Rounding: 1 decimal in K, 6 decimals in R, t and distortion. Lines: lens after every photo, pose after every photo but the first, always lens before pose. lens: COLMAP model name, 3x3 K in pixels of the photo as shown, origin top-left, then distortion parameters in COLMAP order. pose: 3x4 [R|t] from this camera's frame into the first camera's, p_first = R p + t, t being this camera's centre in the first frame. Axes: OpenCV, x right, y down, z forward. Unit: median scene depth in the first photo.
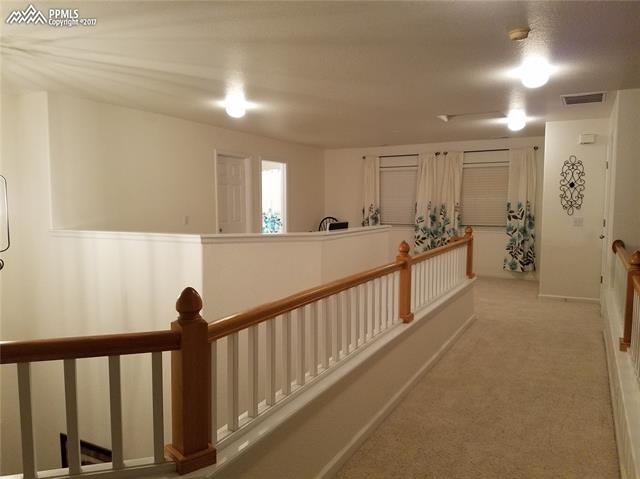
lens RADIAL K [[488.4, 0, 318.6], [0, 488.4, 242.1], [0, 0, 1]] dist [-0.030477, -0.029643]
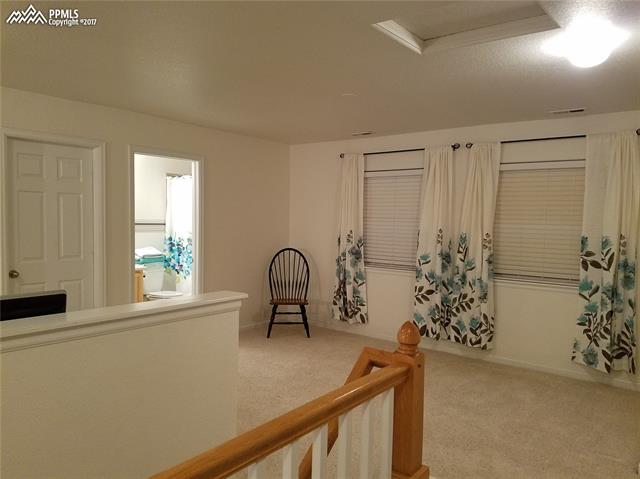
lens RADIAL K [[488.4, 0, 320.0], [0, 488.4, 234.8], [0, 0, 1]] dist [-0.030477, -0.029643]
pose [[0.986428, 0.031218, -0.161197, 0.183046], [-0.038921, 0.998235, -0.044854, -0.045665], [0.159512, 0.050519, 0.985902, 0.414344]]
